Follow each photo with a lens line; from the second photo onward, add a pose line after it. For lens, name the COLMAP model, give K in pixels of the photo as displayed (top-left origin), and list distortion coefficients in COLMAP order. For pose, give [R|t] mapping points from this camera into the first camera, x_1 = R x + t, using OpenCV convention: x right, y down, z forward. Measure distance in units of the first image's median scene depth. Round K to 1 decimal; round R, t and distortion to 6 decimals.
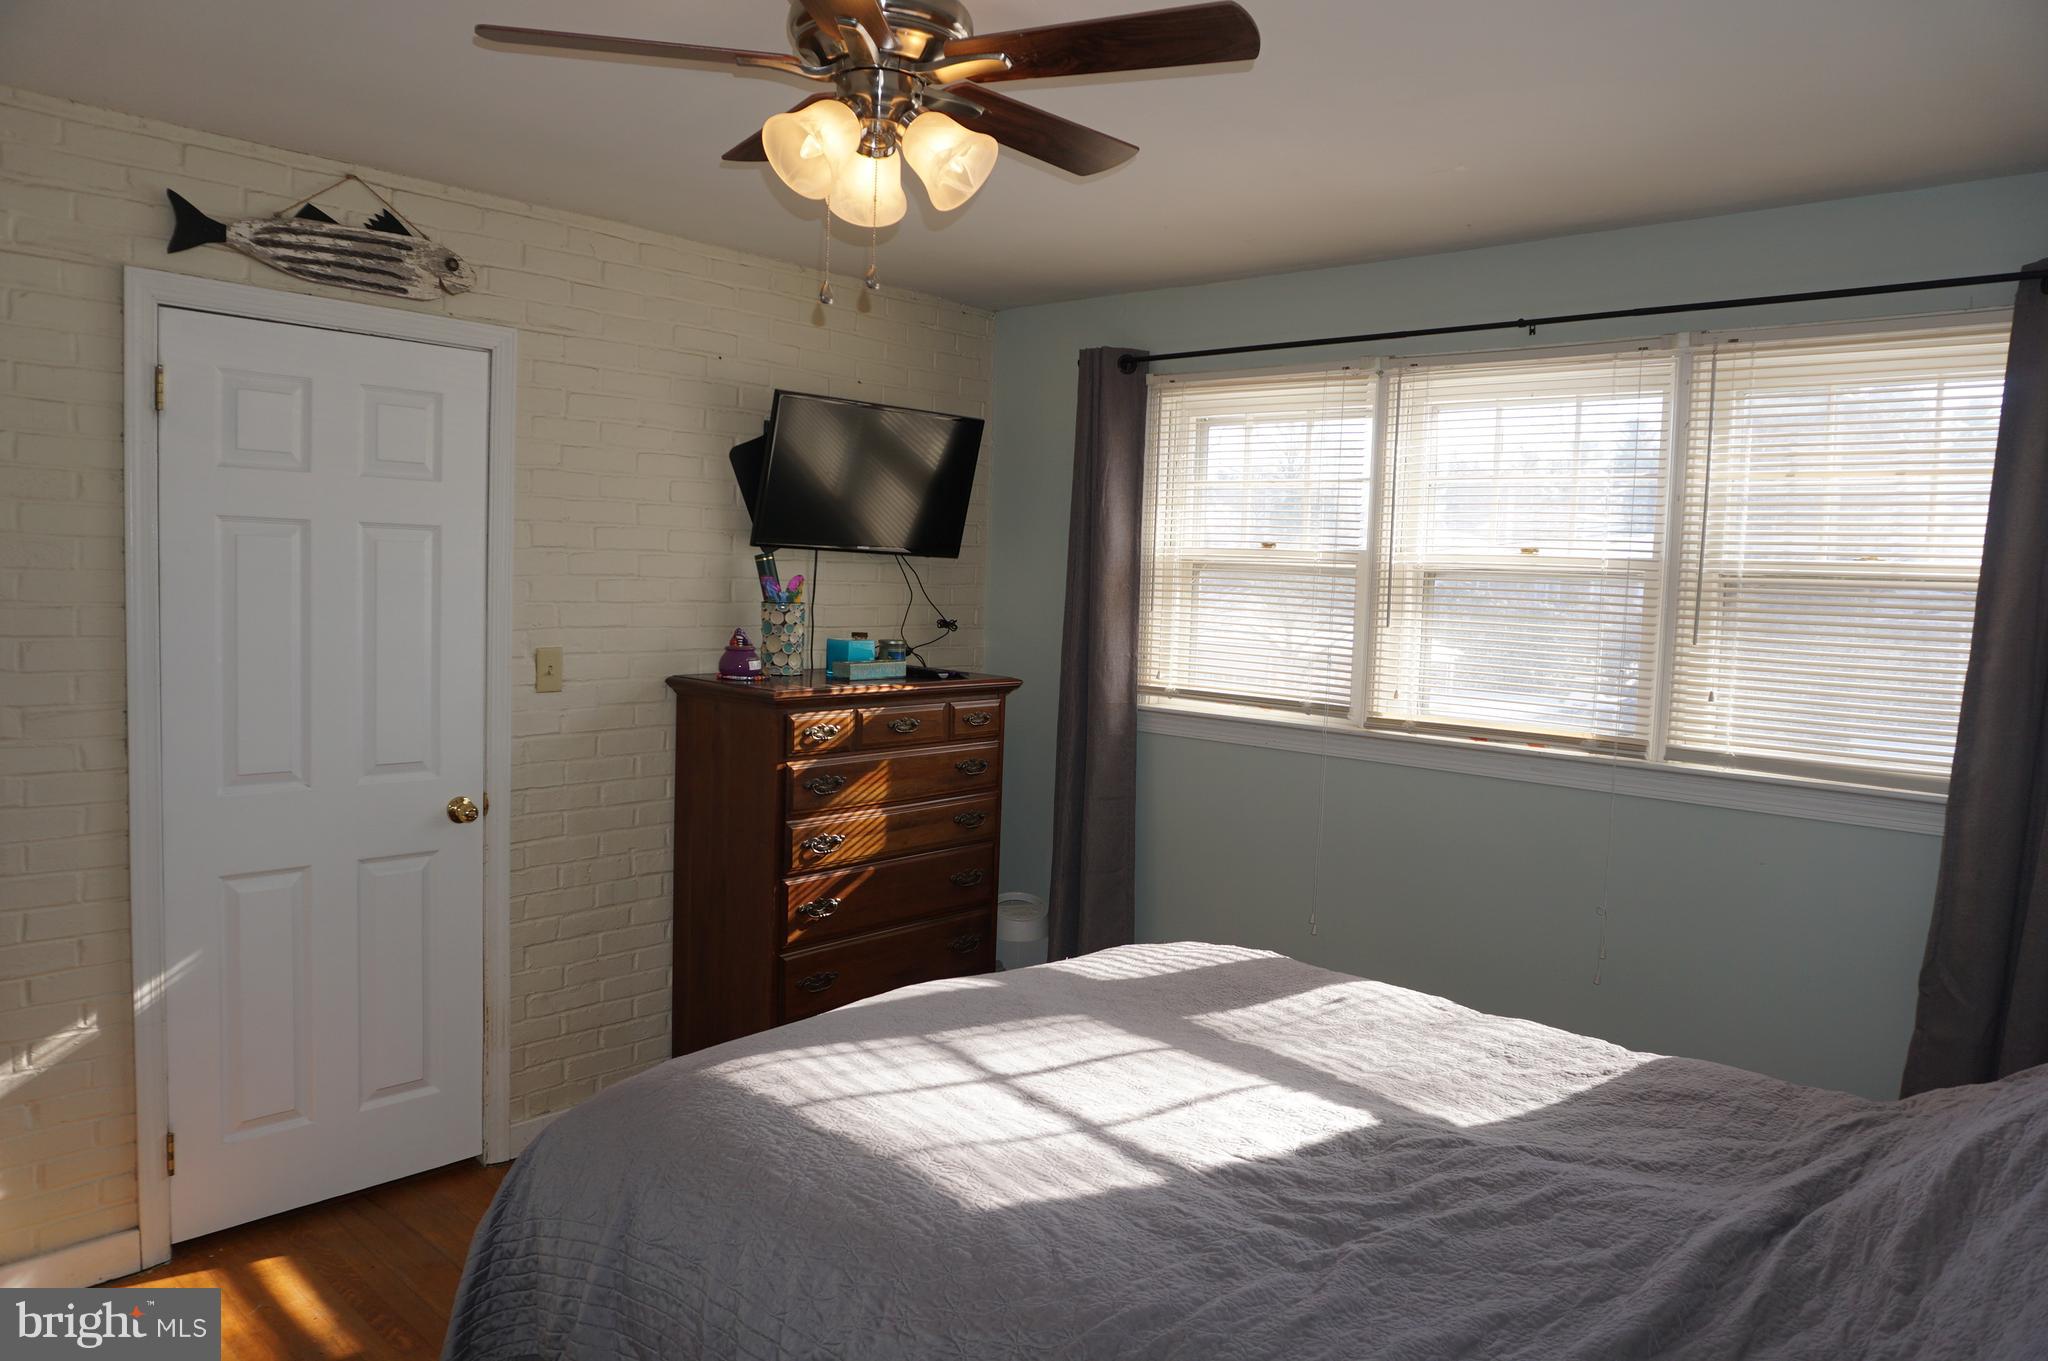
lens RADIAL K [[1372.1, 0, 1010.7], [0, 1372.1, 675.8], [0, 0, 1]] dist [-0.054055, 0.054236]
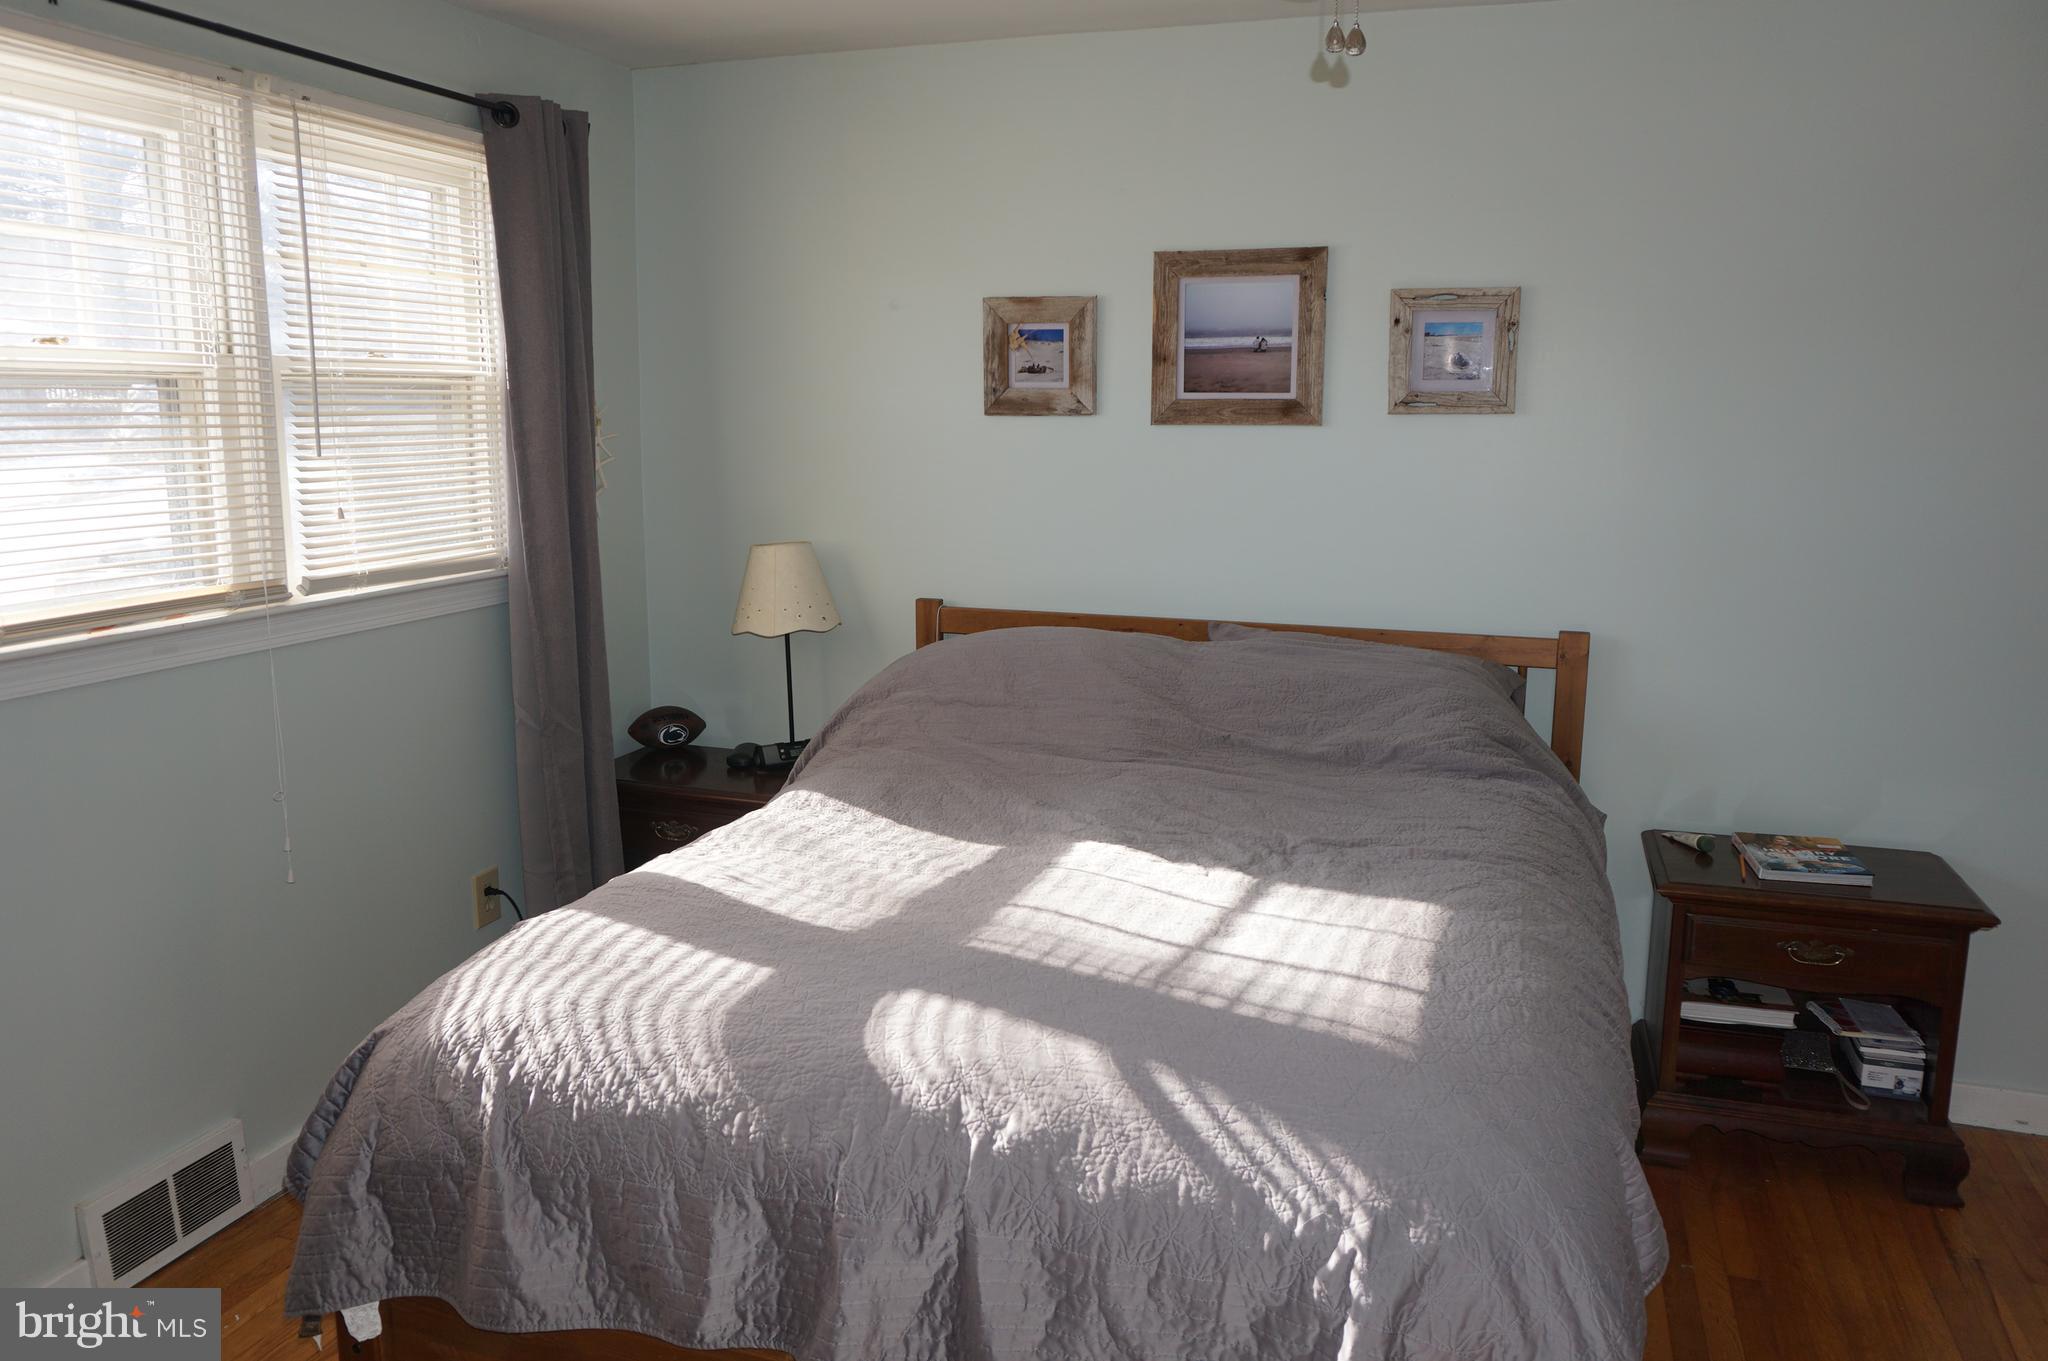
lens RADIAL K [[1477.6, 0, 1024.0], [0, 1477.6, 680.5], [0, 0, 1]] dist [-0.042486, 0.034012]
pose [[-0.418047, -0.201376, 0.885824, -0.784900], [0.051377, 0.968319, 0.244376, -0.130006], [-0.906971, 0.147672, -0.394457, 1.421042]]
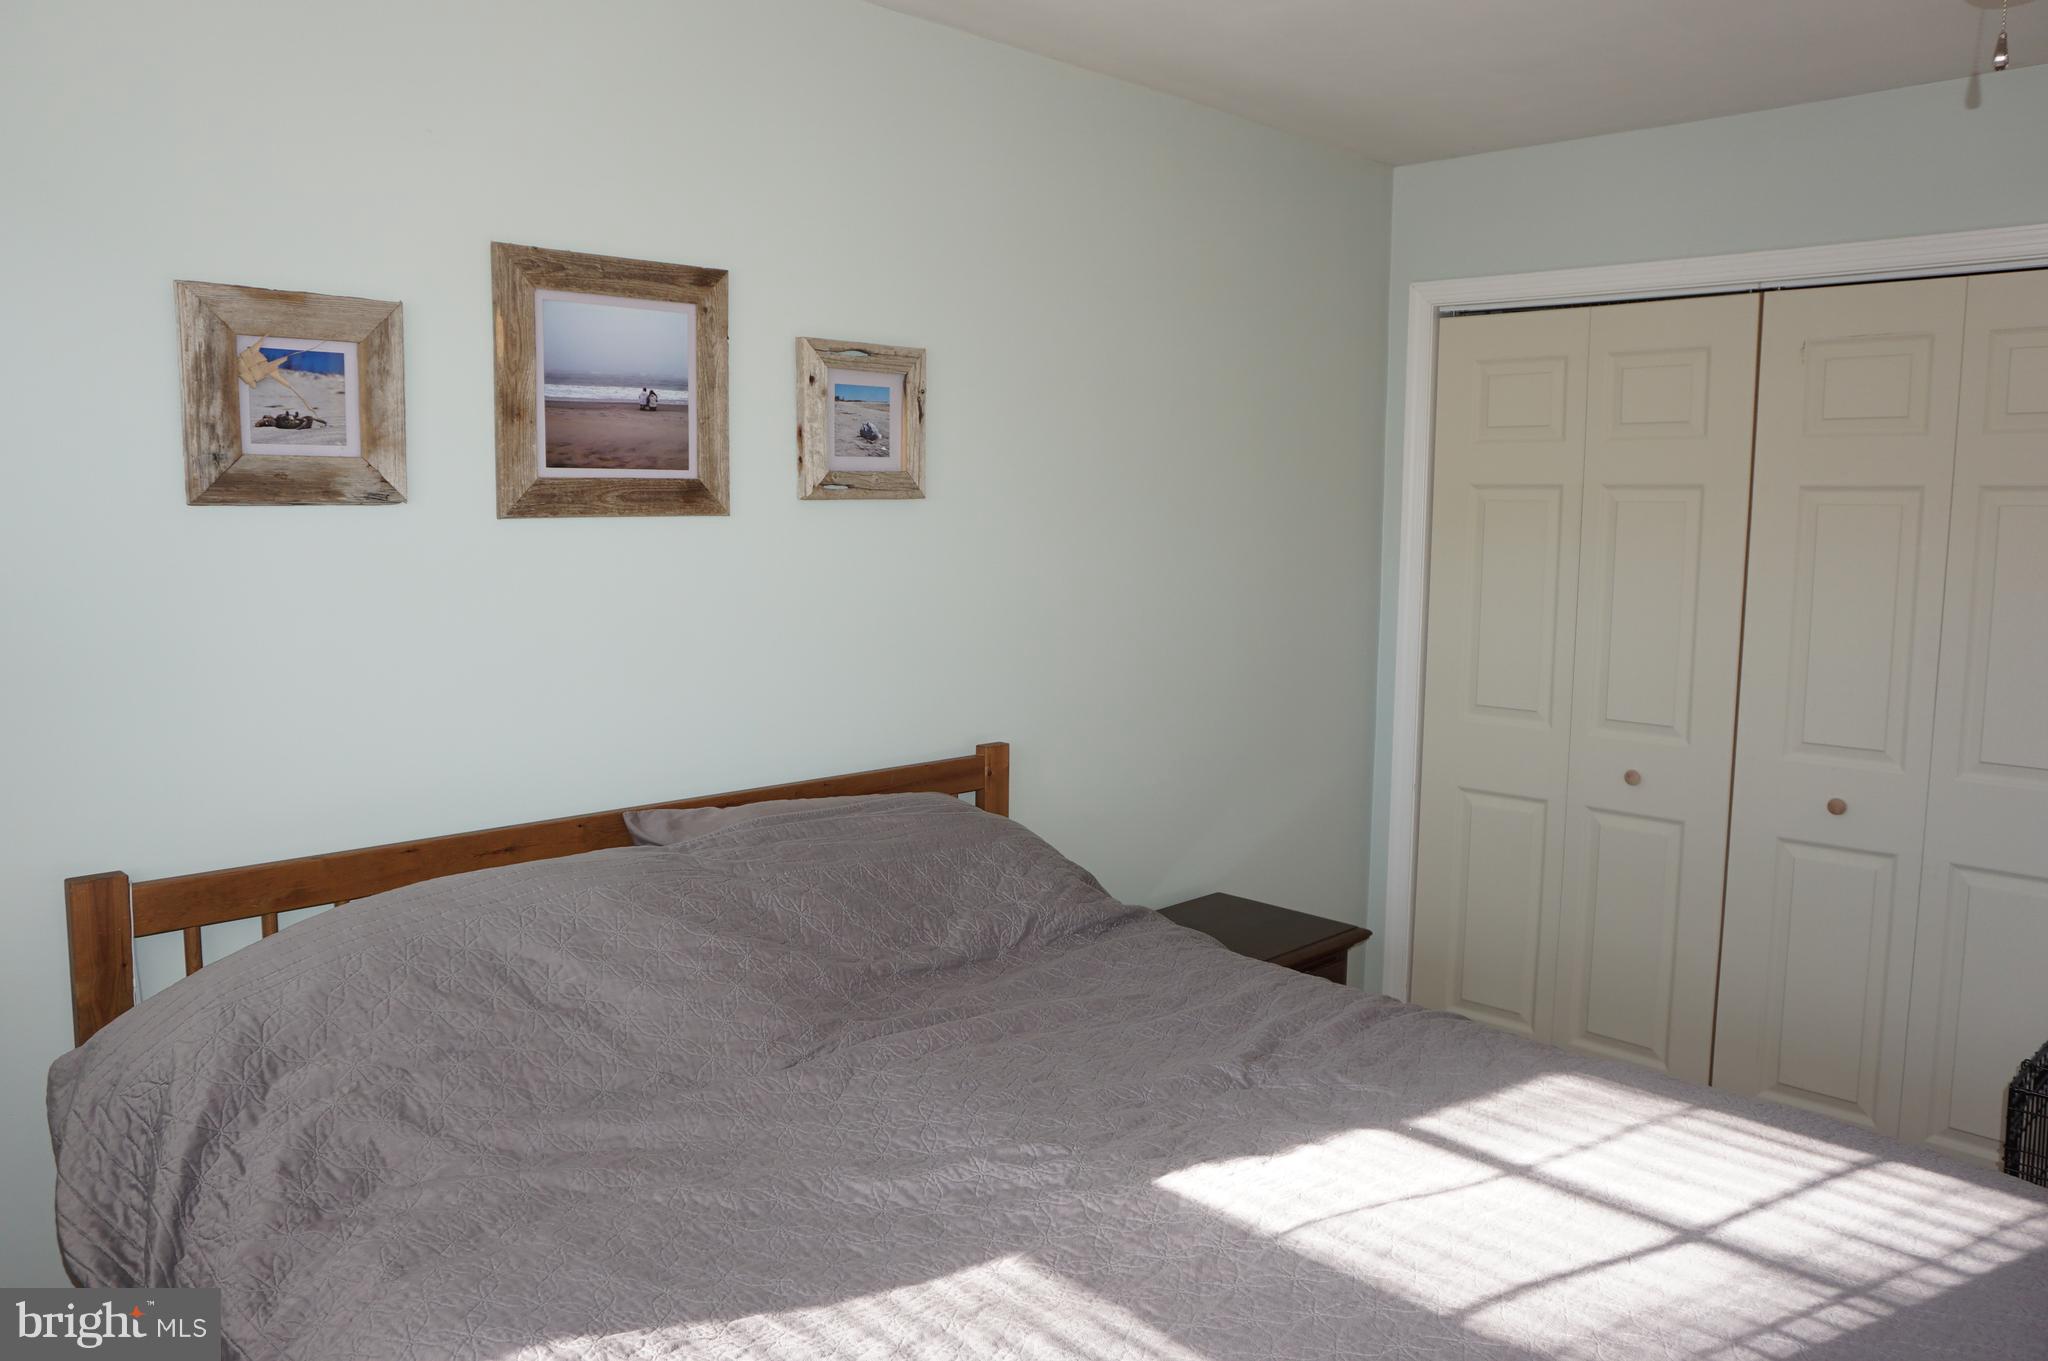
lens RADIAL K [[1477.6, 0, 1024.0], [0, 1477.6, 680.5], [0, 0, 1]] dist [-0.042486, 0.034012]
pose [[-0.998108, -0.045597, 0.041258, 0.289785], [-0.036549, 0.979464, 0.198281, -0.101143], [-0.049452, 0.196397, -0.979277, 1.606311]]
